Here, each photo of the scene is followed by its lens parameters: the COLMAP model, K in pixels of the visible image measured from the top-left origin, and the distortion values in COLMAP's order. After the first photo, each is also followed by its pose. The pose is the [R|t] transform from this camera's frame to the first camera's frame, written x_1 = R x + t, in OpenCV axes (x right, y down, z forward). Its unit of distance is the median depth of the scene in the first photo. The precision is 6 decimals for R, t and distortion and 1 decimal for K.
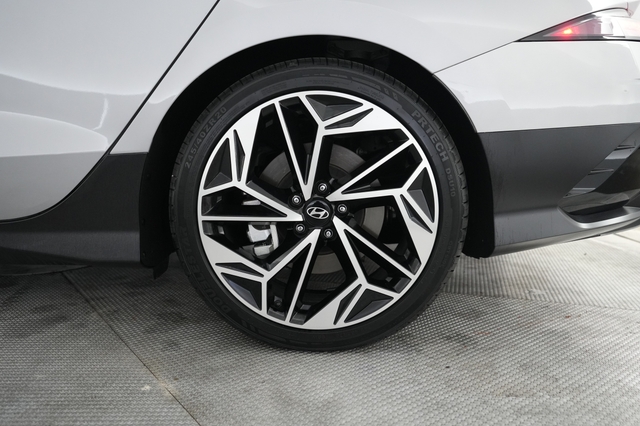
lens RADIAL K [[515.3, 0, 321.5], [0, 515.3, 215.0], [0, 0, 1]] dist [-0.011346, -0.000594]
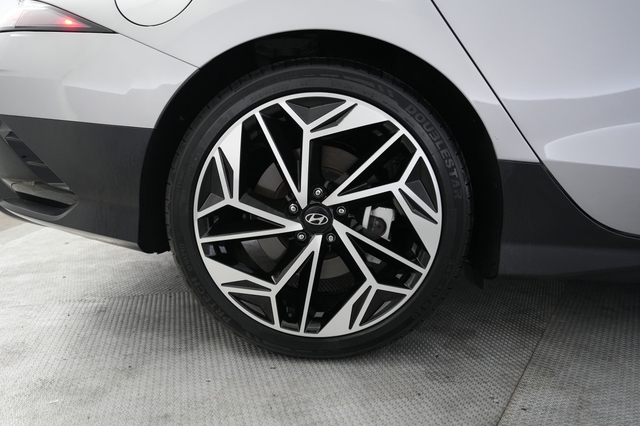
lens RADIAL K [[441.4, 0, 317.7], [0, 441.4, 210.8], [0, 0, 1]] dist [0.002311, 0.000131]
pose [[0.988626, -0.140475, -0.053714, 0.042245], [0.141537, 0.989795, 0.016497, -0.033163], [0.050848, -0.023912, 0.998420, 0.169356]]
